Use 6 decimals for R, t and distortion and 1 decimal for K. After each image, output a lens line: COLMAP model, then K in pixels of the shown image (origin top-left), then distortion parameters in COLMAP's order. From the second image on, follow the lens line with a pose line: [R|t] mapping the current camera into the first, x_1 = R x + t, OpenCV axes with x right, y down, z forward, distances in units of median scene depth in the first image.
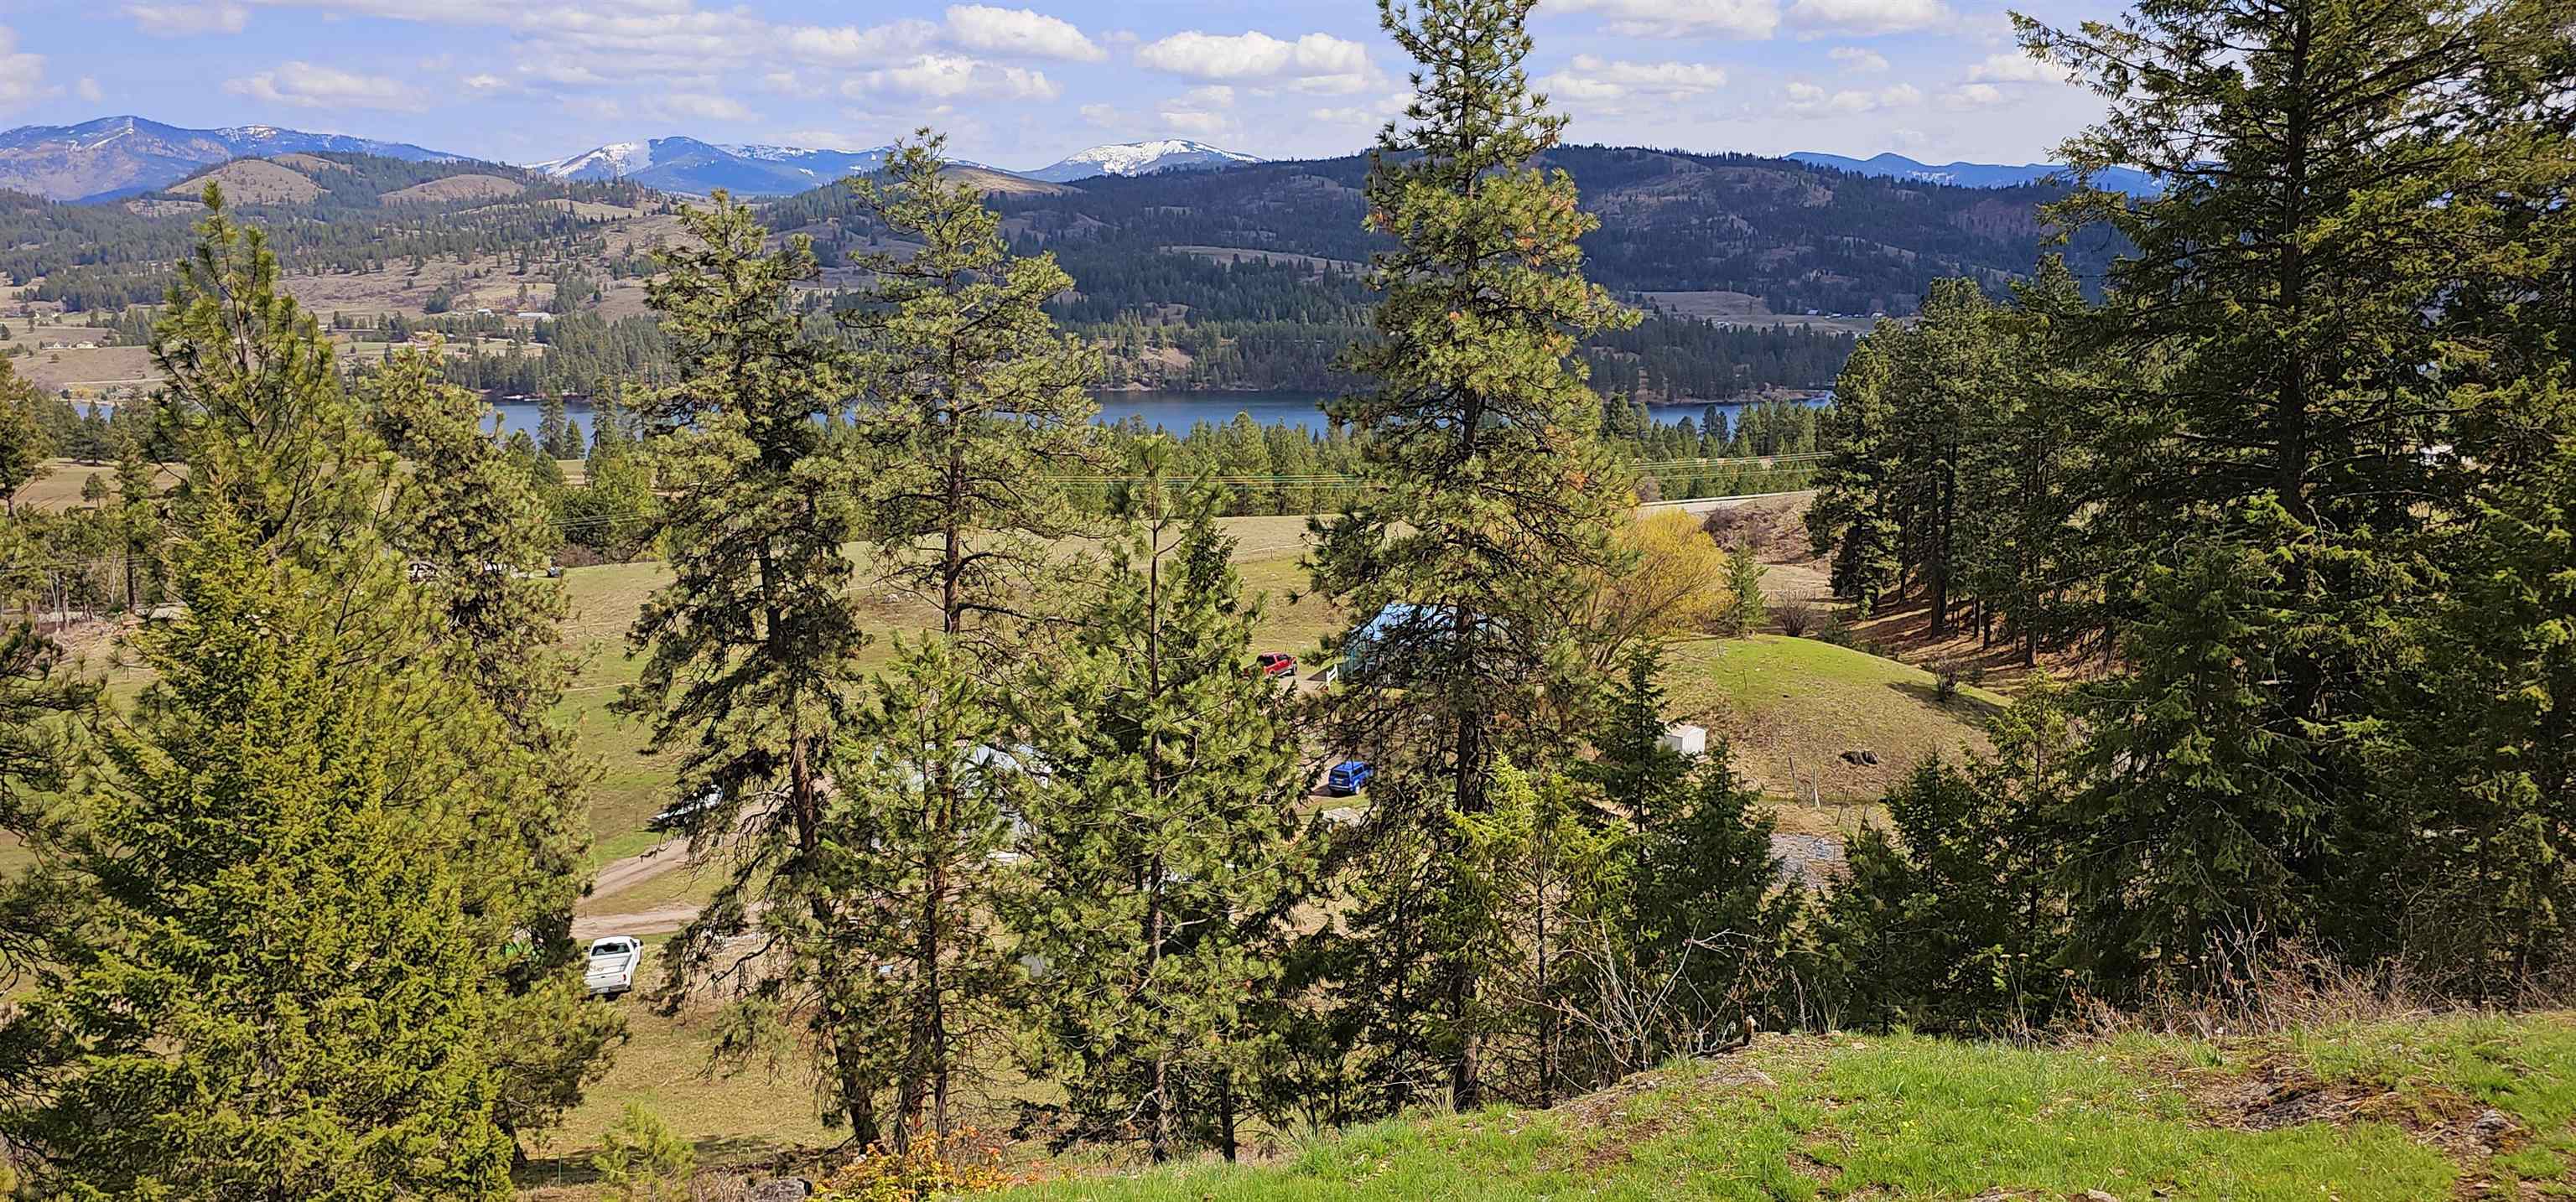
lens RADIAL K [[1756.0, 0, 1279.4], [0, 1756.0, 589.9], [0, 0, 1]] dist [0.063105, -0.053835]
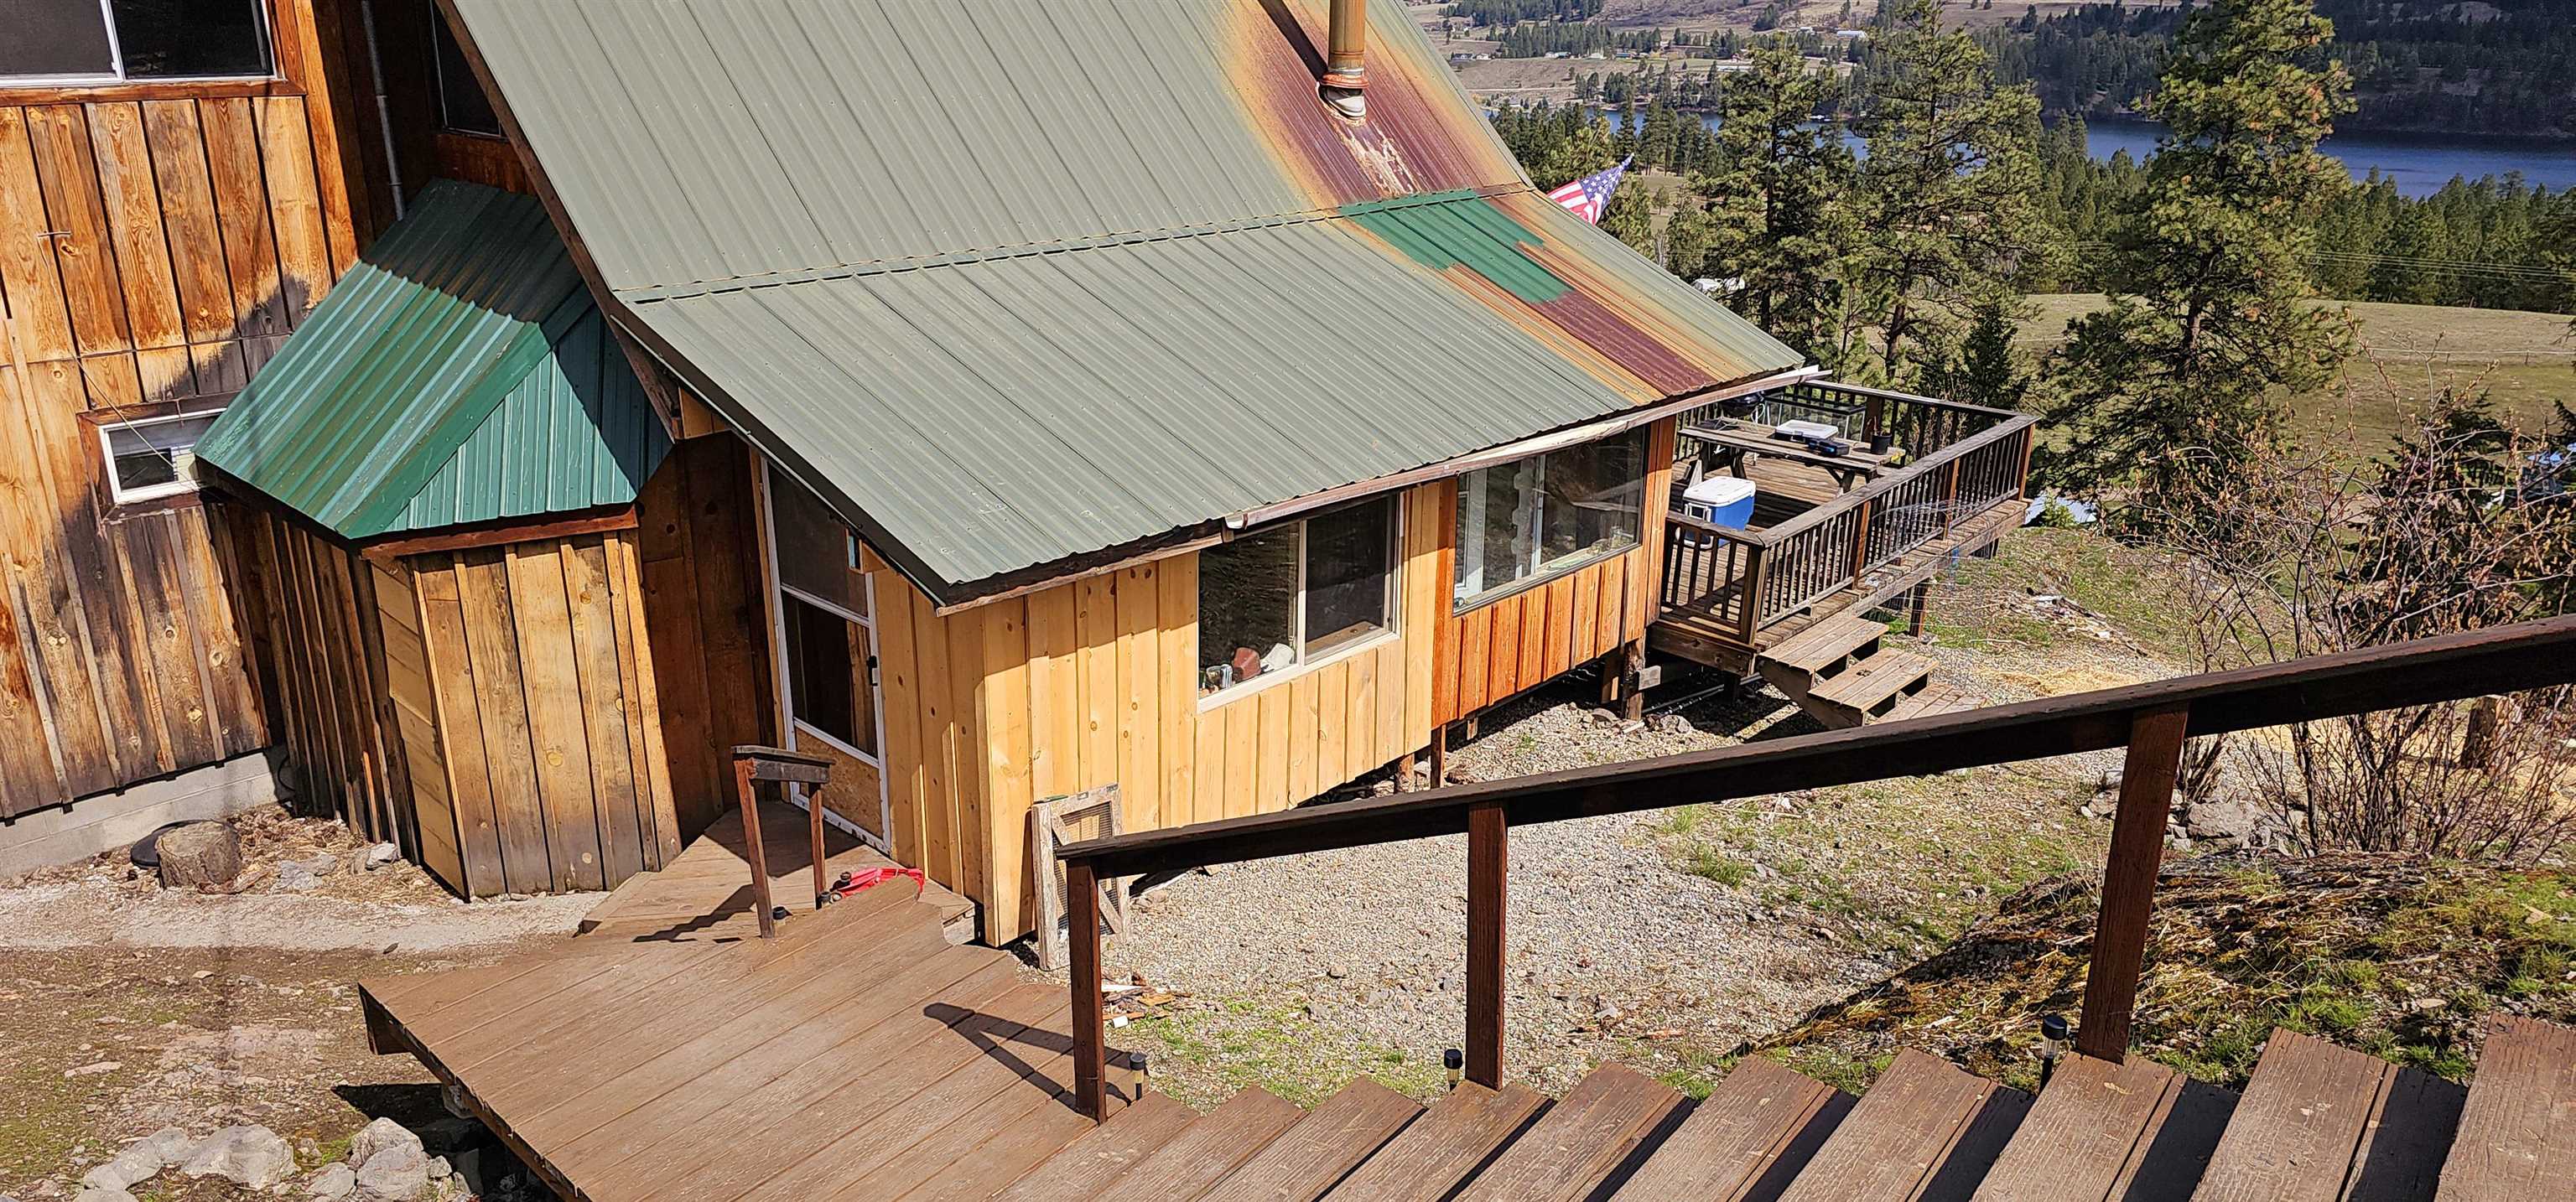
lens RADIAL K [[1756.0, 0, 1270.1], [0, 1756.0, 613.4], [0, 0, 1]] dist [0.063105, -0.053835]
pose [[0.763346, 0.216808, -0.608521, 0.282227], [-0.114111, 0.972440, 0.203323, -0.019038], [0.635832, -0.085767, 0.767048, -0.301857]]
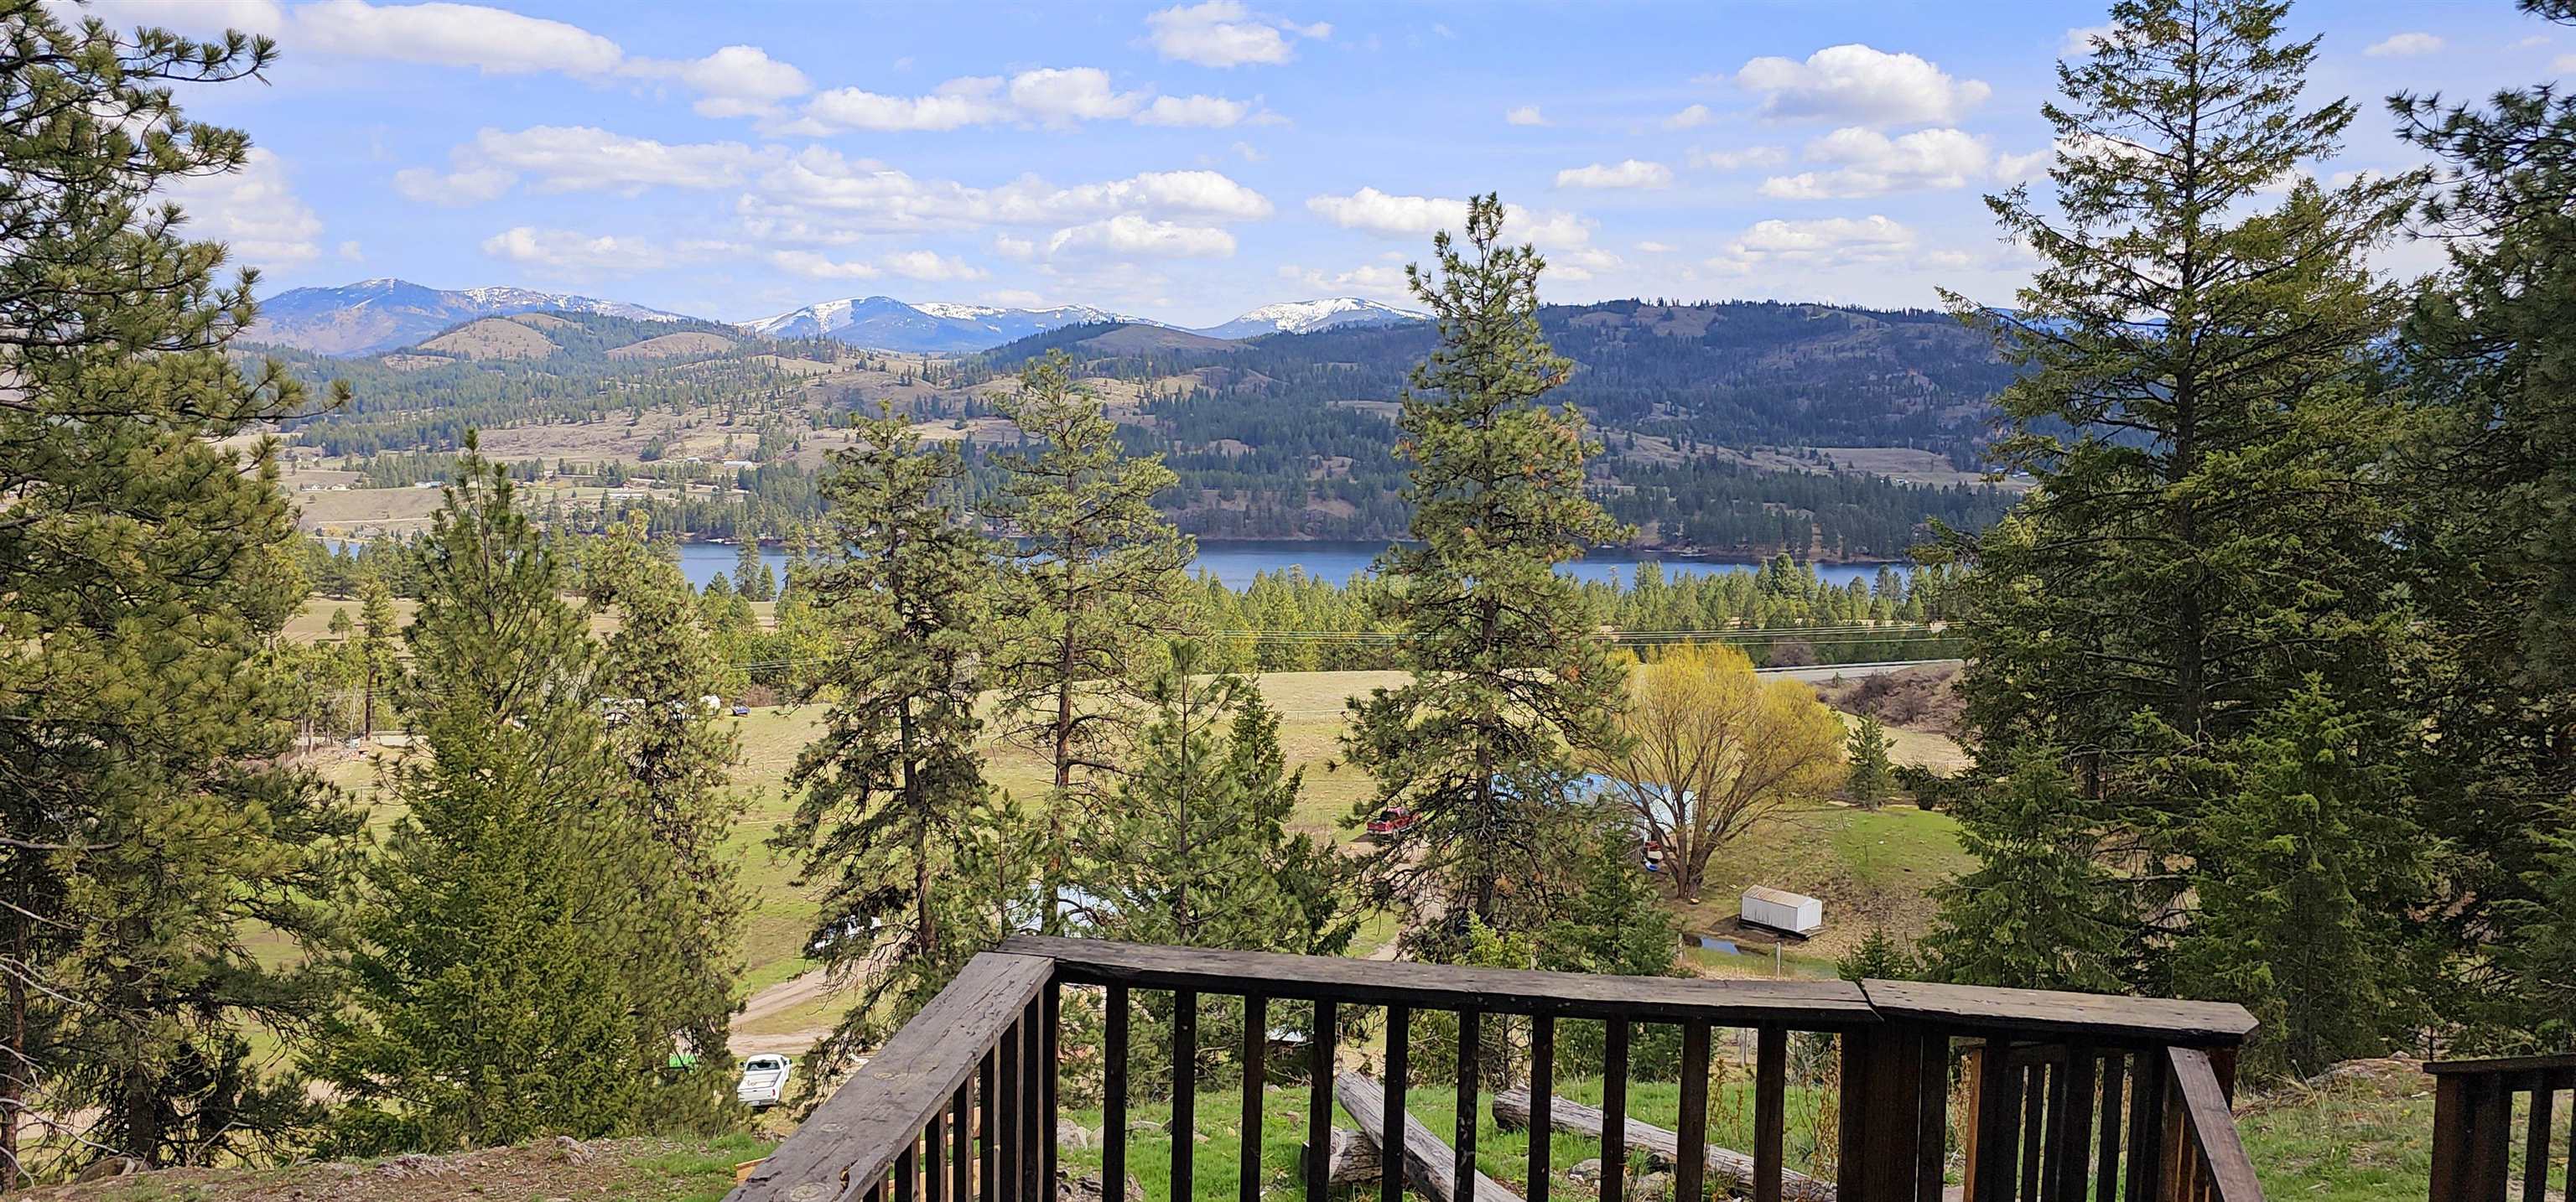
lens RADIAL K [[1756.0, 0, 1256.1], [0, 1756.0, 593.6], [0, 0, 1]] dist [0.063105, -0.053835]
pose [[0.993982, 0.017147, -0.108195, 0.051117], [-0.025948, 0.996419, -0.080468, -0.009925], [0.106428, 0.082791, 0.990868, -0.098933]]
